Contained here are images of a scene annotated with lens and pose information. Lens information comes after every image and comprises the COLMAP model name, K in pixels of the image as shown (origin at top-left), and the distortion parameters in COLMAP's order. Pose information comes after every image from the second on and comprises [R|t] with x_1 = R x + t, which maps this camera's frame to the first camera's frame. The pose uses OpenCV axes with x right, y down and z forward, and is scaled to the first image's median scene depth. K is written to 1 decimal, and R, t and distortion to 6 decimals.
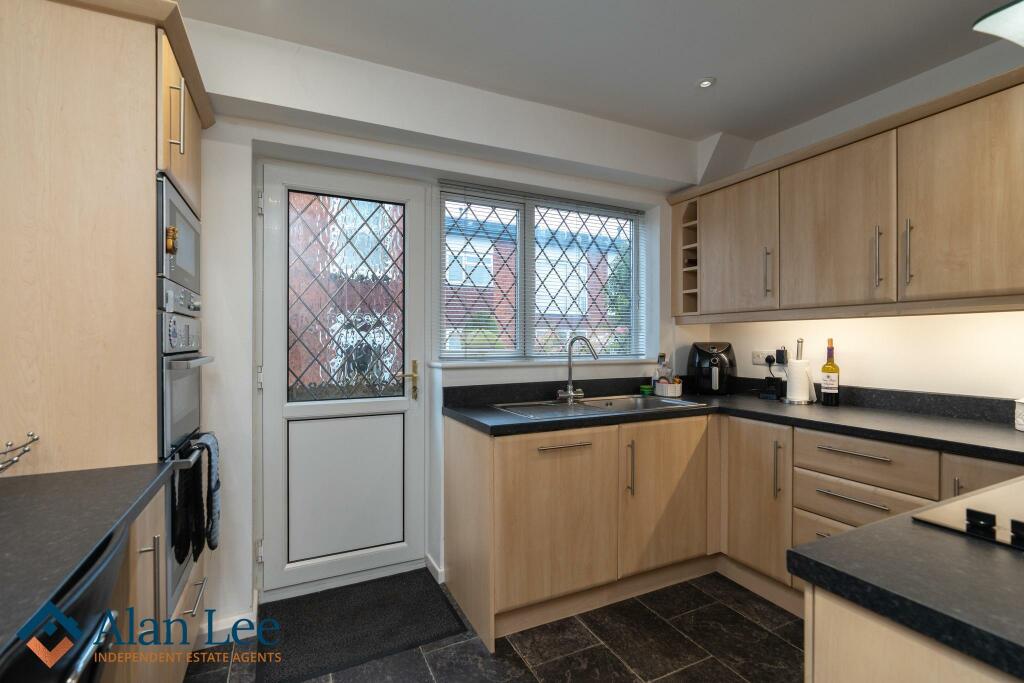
lens RADIAL K [[468.1, 0, 512.0], [0, 468.1, 341.5], [0, 0, 1]] dist [-0.001756, -0.000062]
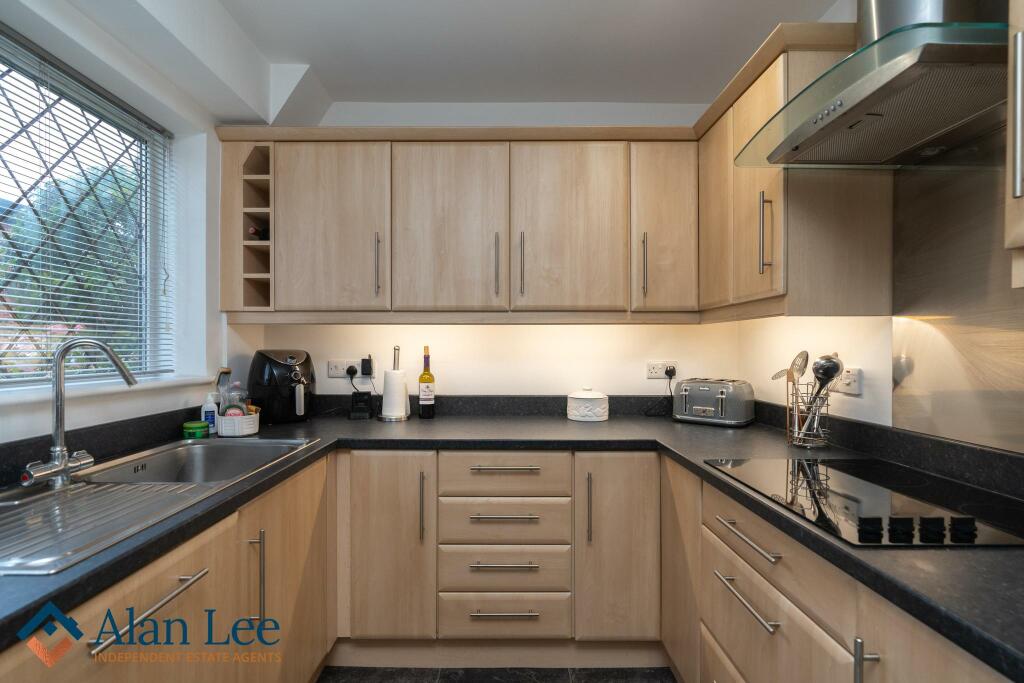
lens RADIAL K [[473.6, 0, 506.3], [0, 473.6, 353.4], [0, 0, 1]] dist [-0.013698, 0.000236]
pose [[0.444546, -0.008368, 0.895717, -0.086394], [0.000158, 0.999957, 0.009263, -0.000223], [-0.895756, -0.003977, 0.444528, 0.414694]]
